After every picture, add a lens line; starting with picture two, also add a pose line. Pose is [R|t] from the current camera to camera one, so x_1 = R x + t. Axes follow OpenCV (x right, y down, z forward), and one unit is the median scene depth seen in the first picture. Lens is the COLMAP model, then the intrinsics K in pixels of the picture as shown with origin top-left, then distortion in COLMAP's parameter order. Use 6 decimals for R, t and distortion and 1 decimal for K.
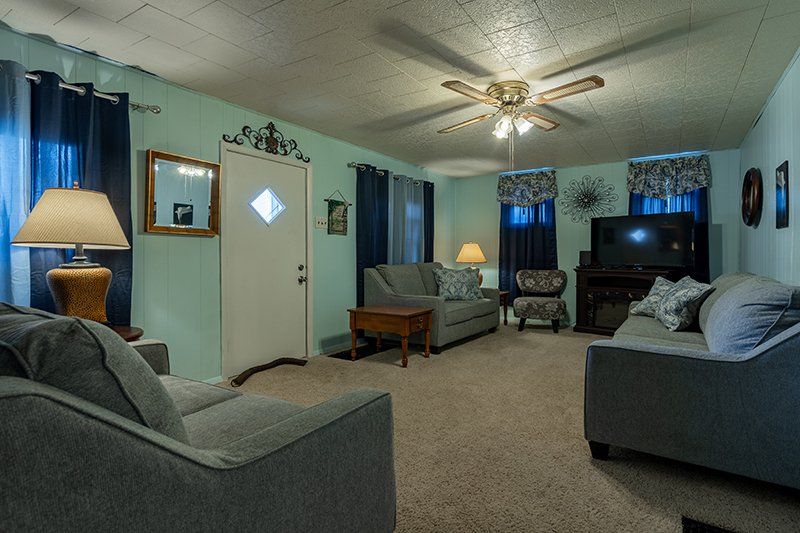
lens RADIAL K [[445.3, 0, 395.3], [0, 445.3, 258.0], [0, 0, 1]] dist [0.001237, 0.000788]
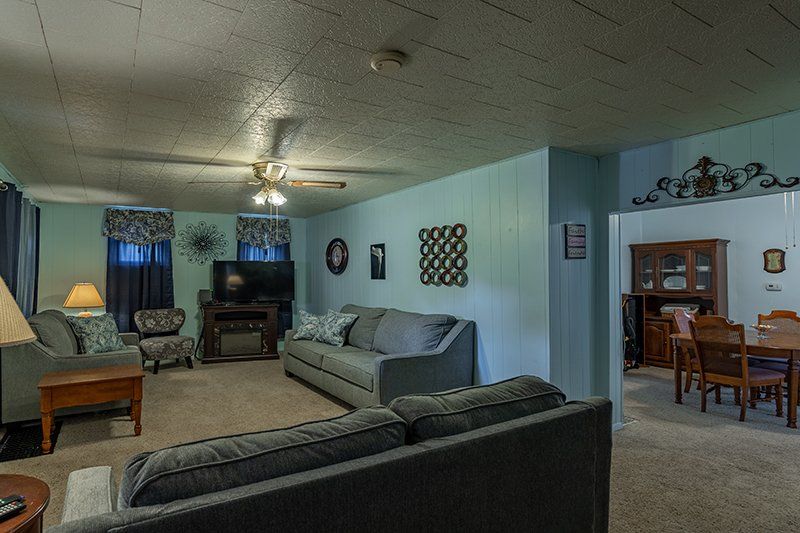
lens RADIAL K [[445.3, 0, 395.3], [0, 445.3, 258.0], [0, 0, 1]] dist [0.001237, 0.000788]
pose [[0.407836, 0.030663, 0.912540, -0.497113], [0.014721, 0.999085, -0.040150, -0.053632], [-0.912936, 0.029808, 0.407012, 0.136388]]
